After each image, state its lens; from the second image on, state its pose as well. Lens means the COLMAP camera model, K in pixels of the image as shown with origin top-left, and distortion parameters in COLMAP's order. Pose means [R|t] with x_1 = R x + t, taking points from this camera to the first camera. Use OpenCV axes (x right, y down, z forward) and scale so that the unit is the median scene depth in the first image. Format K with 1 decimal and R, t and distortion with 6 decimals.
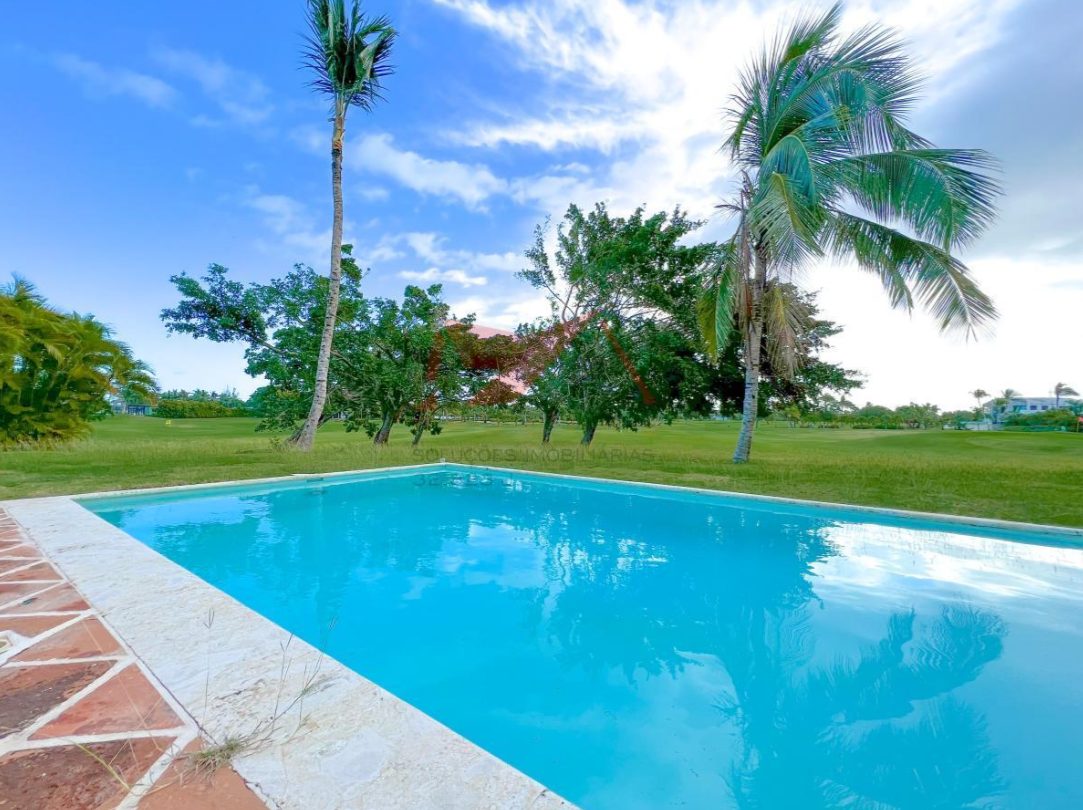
lens RADIAL K [[444.7, 0, 541.8], [0, 444.7, 404.2], [0, 0, 1]] dist [-0.001471, 0.000251]
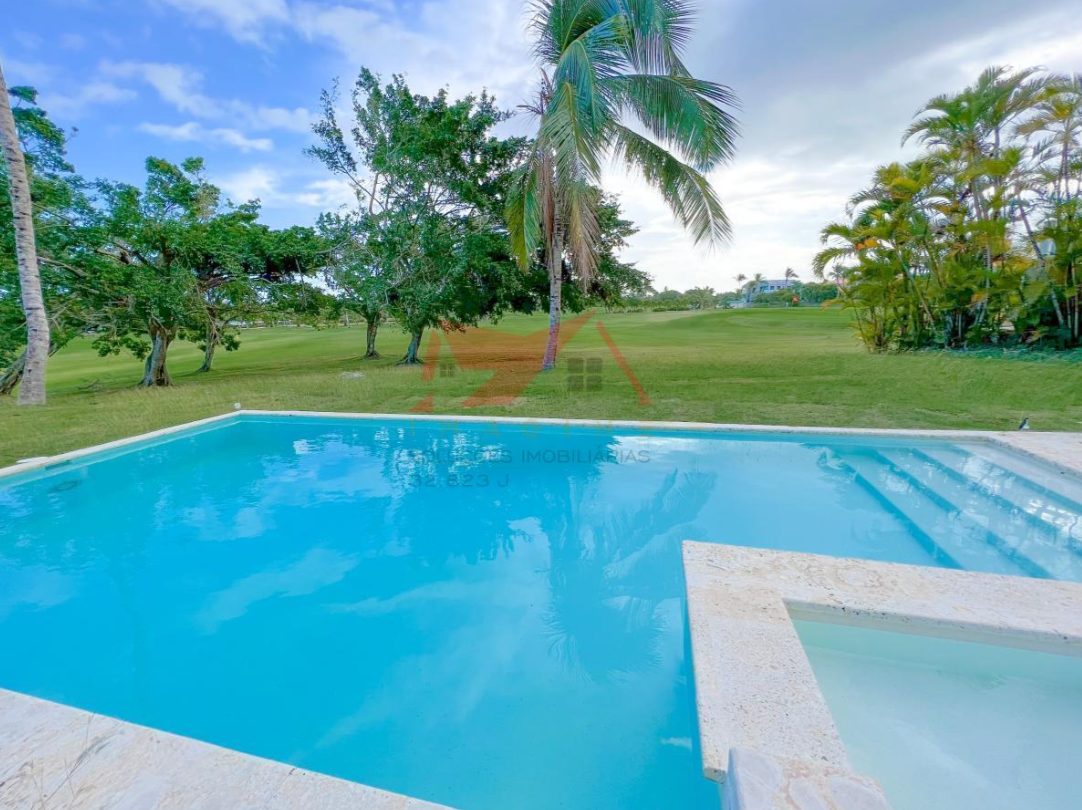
lens RADIAL K [[444.3, 0, 541.0], [0, 444.3, 405.0], [0, 0, 1]] dist [-0.001065, 0.000852]
pose [[0.932466, -0.123461, 0.339506, 0.015442], [0.039394, 0.968936, 0.244155, -0.023742], [-0.359104, -0.214292, 0.908363, -0.014614]]
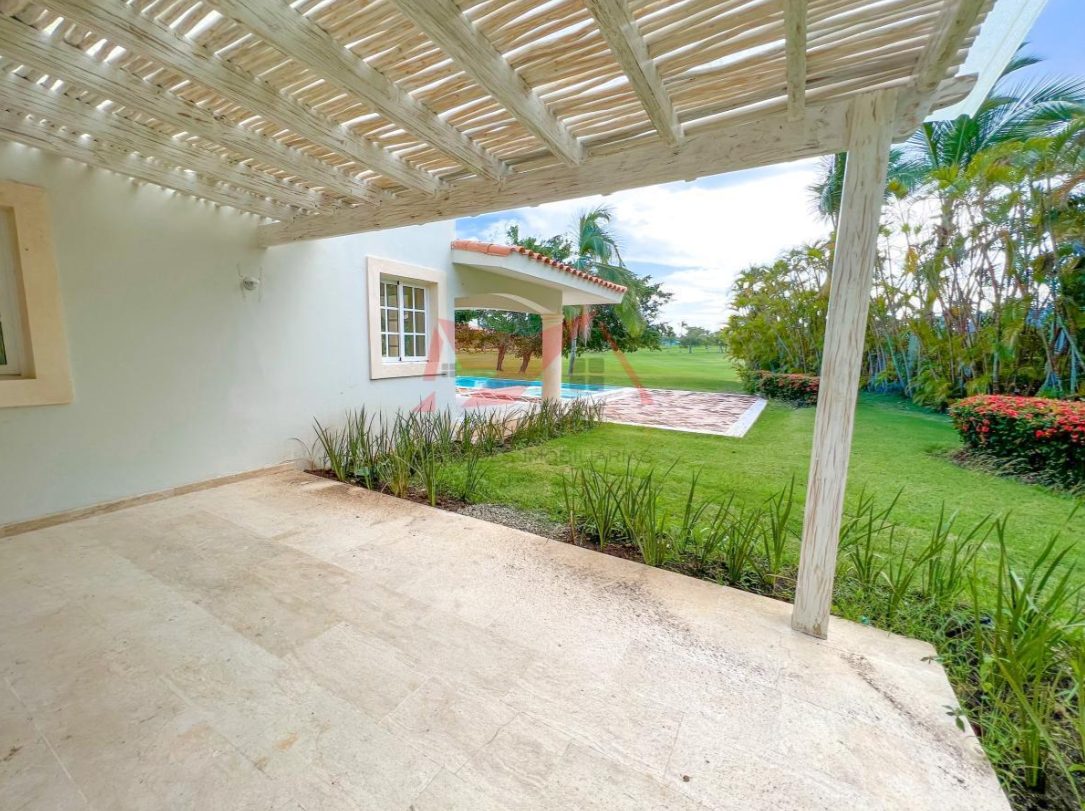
lens RADIAL K [[442.8, 0, 542.5], [0, 442.8, 405.5], [0, 0, 1]] dist [0.001820, 0.000159]
pose [[0.995810, -0.014072, 0.090359, 0.021956], [-0.001737, 0.985000, 0.172546, -0.063731], [-0.091431, -0.171980, 0.980848, -0.681009]]
